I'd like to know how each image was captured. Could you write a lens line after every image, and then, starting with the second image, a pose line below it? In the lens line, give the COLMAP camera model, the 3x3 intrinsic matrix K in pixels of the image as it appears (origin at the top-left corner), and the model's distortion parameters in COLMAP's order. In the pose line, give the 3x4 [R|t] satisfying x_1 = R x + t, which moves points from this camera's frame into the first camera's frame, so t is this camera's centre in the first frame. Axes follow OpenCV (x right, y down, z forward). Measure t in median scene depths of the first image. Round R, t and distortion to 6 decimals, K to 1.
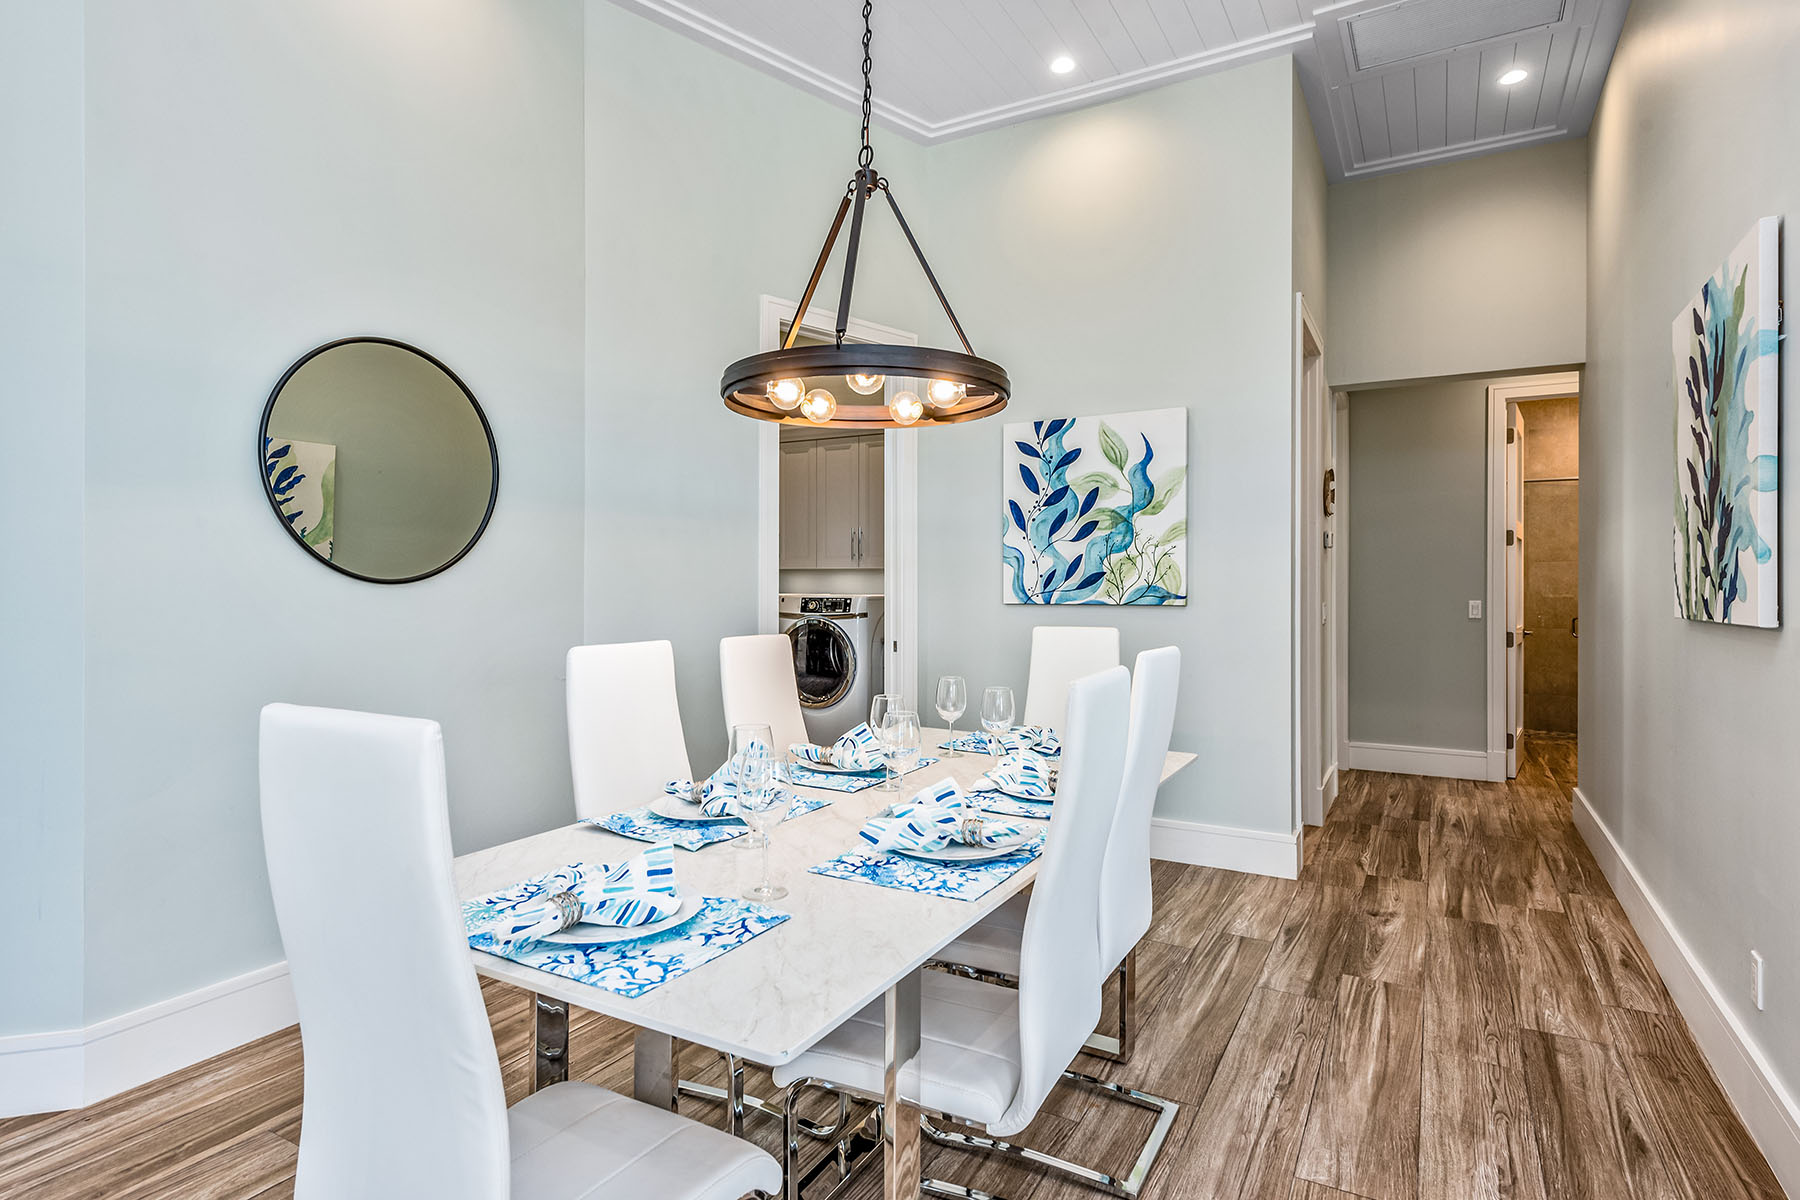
lens RADIAL K [[936.1, 0, 902.0], [0, 936.1, 574.8], [0, 0, 1]] dist [-0.000169, -0.000250]
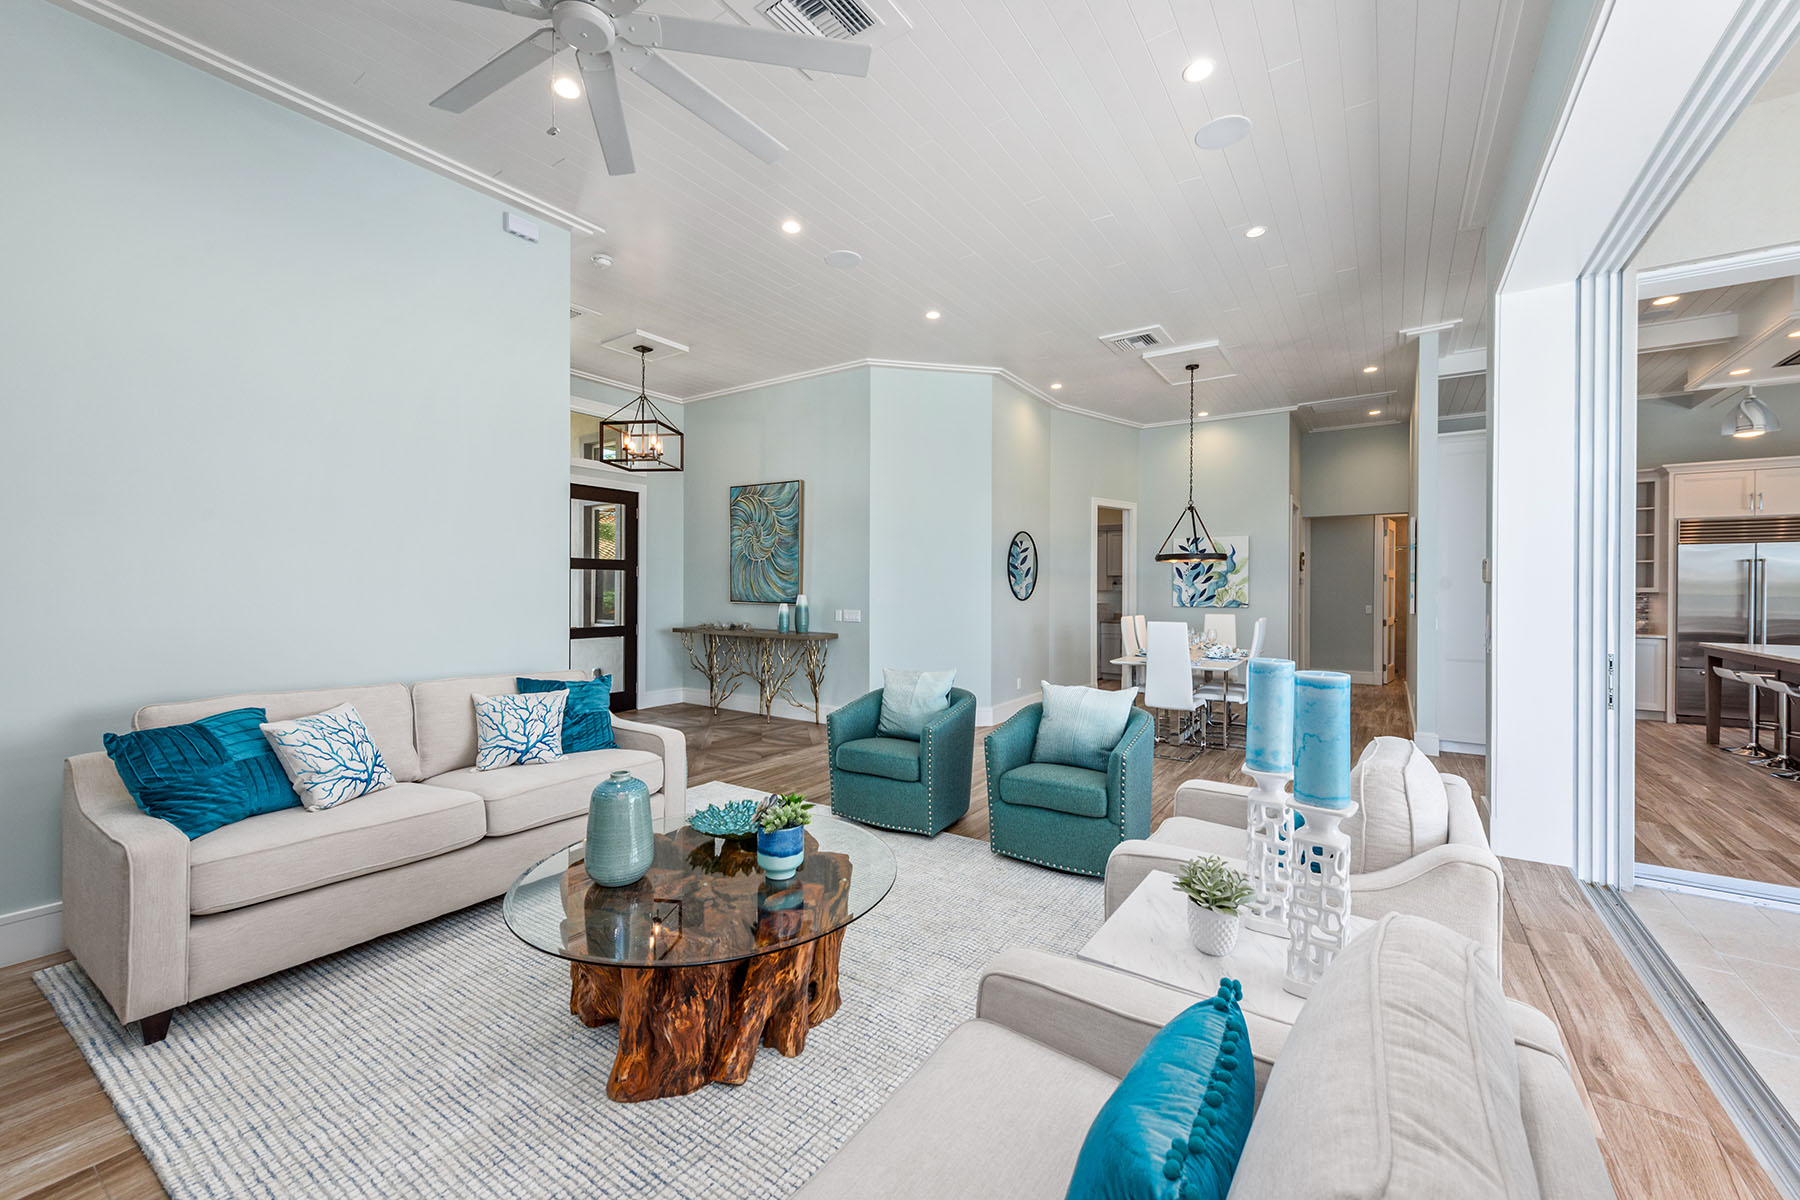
lens RADIAL K [[713.0, 0, 903.0], [0, 713.0, 589.3], [0, 0, 1]] dist [0.001575, -0.000066]
pose [[0.996761, 0.002981, -0.080371, -0.504136], [-0.002096, 0.999936, 0.011103, -0.039274], [0.080399, -0.010899, 0.996703, -1.095207]]
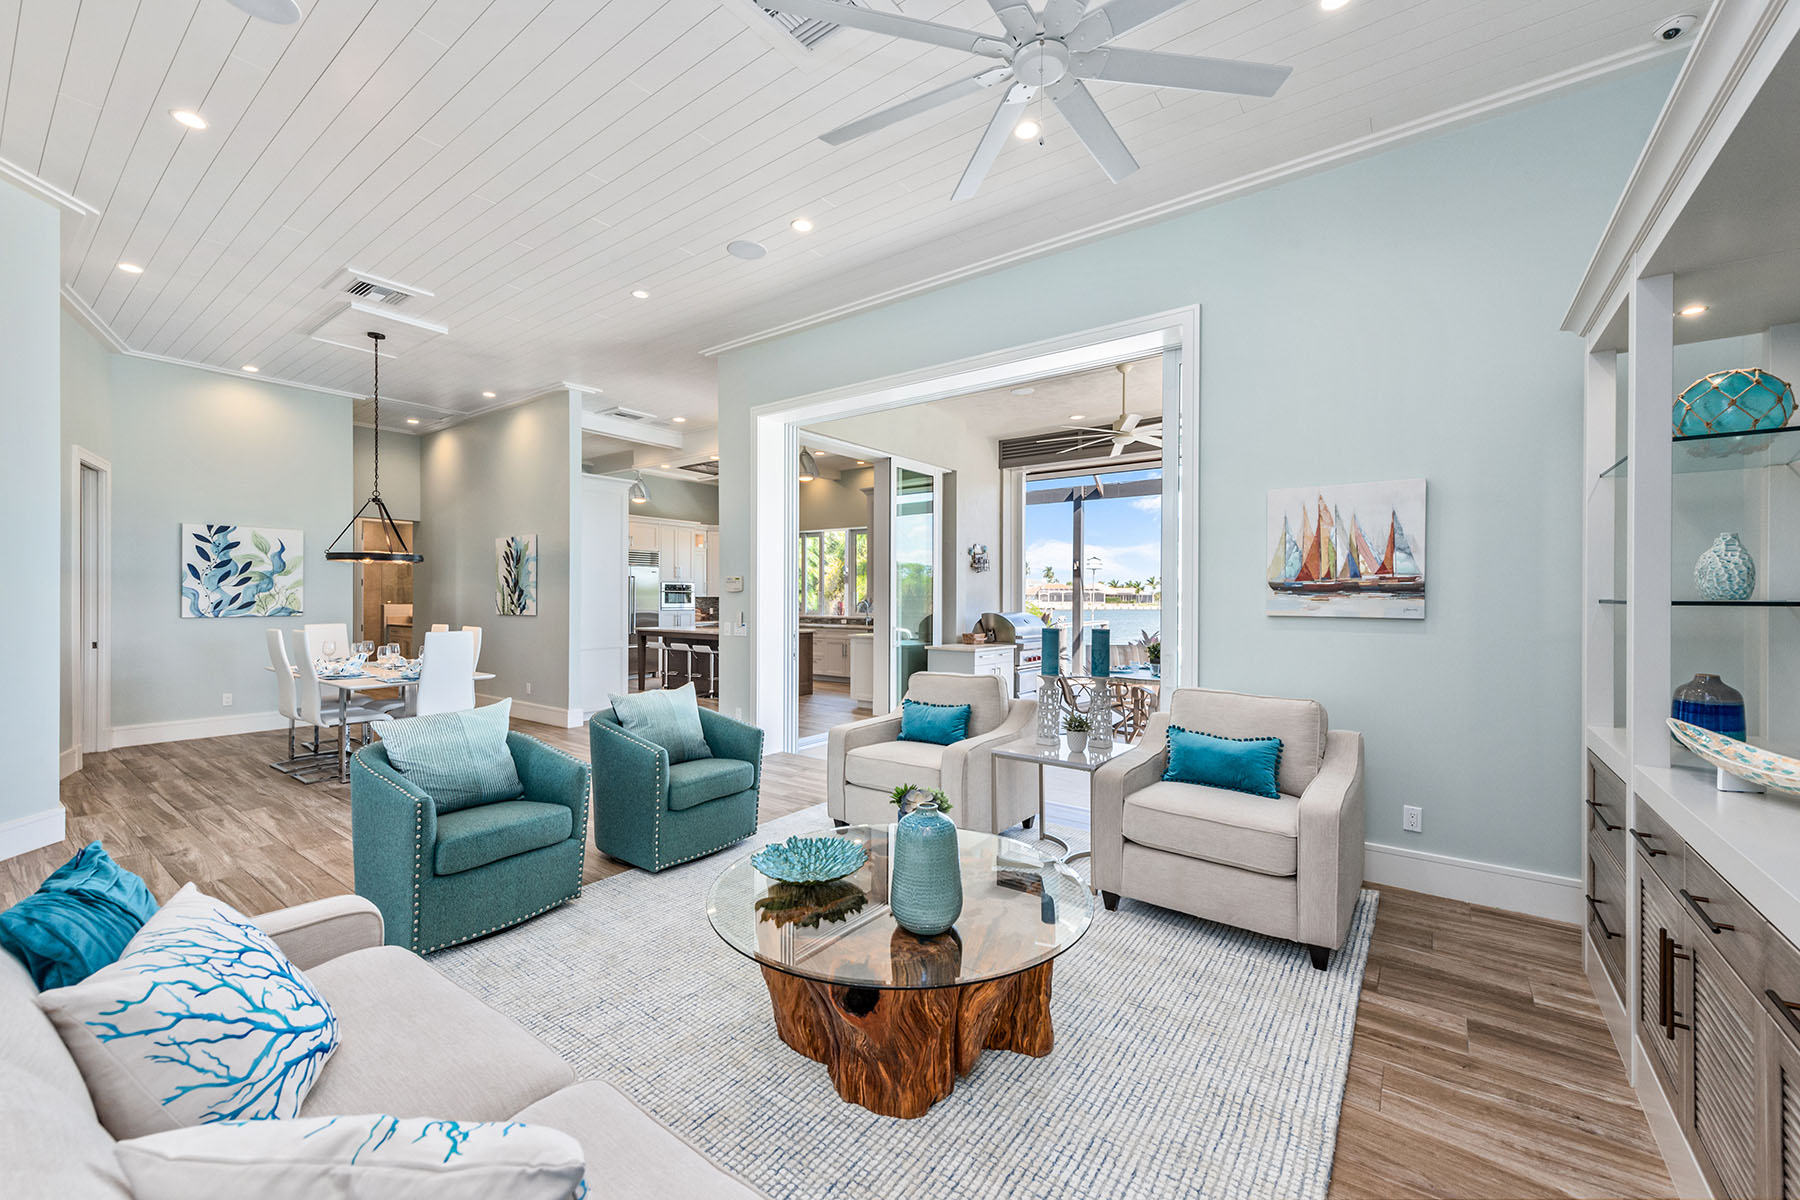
lens RADIAL K [[713.0, 0, 902.3], [0, 713.0, 598.9], [0, 0, 1]] dist [0.001575, -0.000066]
pose [[0.117469, -0.004418, 0.993067, -1.198466], [-0.013453, 0.999891, 0.006040, -0.037123], [-0.992985, -0.014070, 0.117397, -0.641477]]
